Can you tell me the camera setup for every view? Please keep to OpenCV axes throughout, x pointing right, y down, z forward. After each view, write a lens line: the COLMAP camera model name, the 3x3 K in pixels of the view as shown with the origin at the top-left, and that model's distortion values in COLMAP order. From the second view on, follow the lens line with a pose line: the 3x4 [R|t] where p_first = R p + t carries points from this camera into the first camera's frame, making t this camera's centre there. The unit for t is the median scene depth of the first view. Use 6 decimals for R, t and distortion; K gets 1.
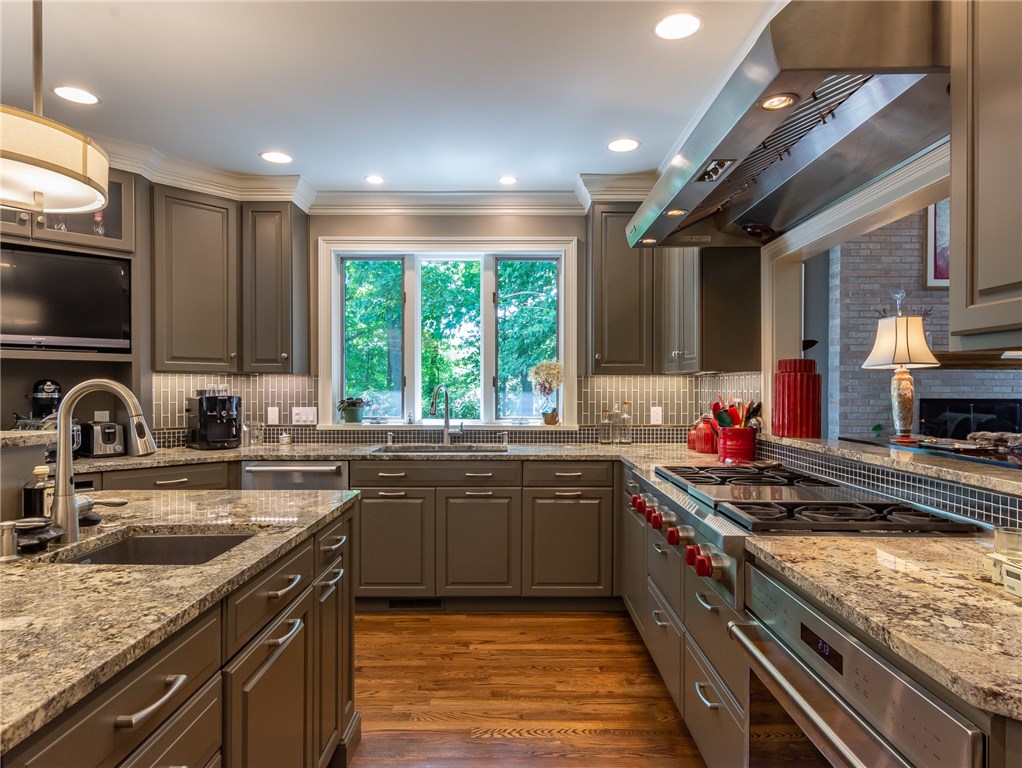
lens RADIAL K [[677.5, 0, 512.8], [0, 677.5, 380.1], [0, 0, 1]] dist [0.002824, 0.001273]
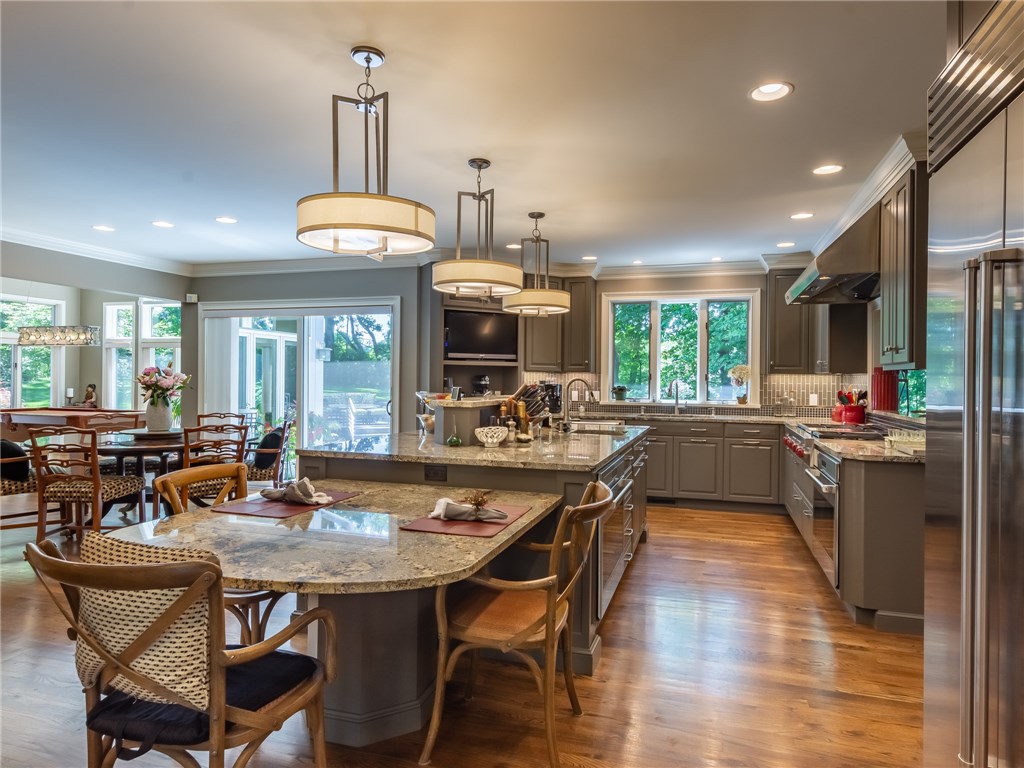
lens RADIAL K [[678.9, 0, 513.8], [0, 678.9, 380.1], [0, 0, 1]] dist [0.002824, 0.001273]
pose [[0.960288, 0.009543, -0.278846, -0.017187], [-0.006178, 0.999897, 0.012943, -0.009900], [0.278941, -0.010706, 0.960248, -0.741742]]
